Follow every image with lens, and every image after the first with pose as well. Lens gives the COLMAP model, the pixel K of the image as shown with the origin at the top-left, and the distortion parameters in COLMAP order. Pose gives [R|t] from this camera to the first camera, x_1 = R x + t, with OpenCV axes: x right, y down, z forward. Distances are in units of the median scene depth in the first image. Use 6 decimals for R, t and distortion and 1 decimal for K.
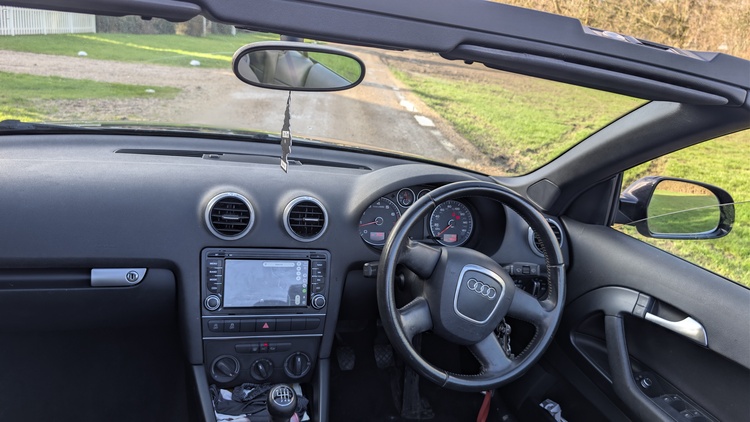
lens RADIAL K [[546.2, 0, 368.2], [0, 546.2, 215.7], [0, 0, 1]] dist [0.016775, -0.018253]
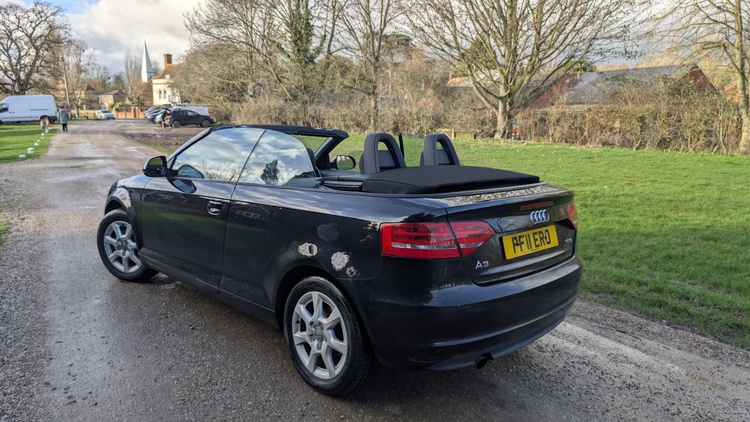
lens RADIAL K [[546.2, 0, 371.6], [0, 546.2, 213.2], [0, 0, 1]] dist [0.016775, -0.018253]
pose [[0.883029, -0.181867, 0.432648, -0.139138], [0.230191, 0.971196, -0.061566, 0.083579], [-0.408989, 0.153956, 0.899458, -0.346517]]
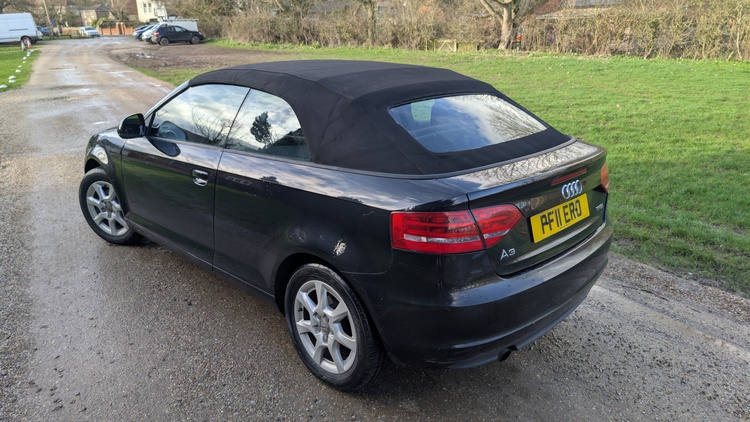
lens RADIAL K [[546.2, 0, 374.7], [0, 546.2, 216.3], [0, 0, 1]] dist [0.016775, -0.018253]
pose [[0.875059, -0.274323, 0.398772, -0.119807], [0.257604, 0.961458, 0.096123, 0.053311], [-0.409771, 0.018612, 0.911998, -0.315766]]
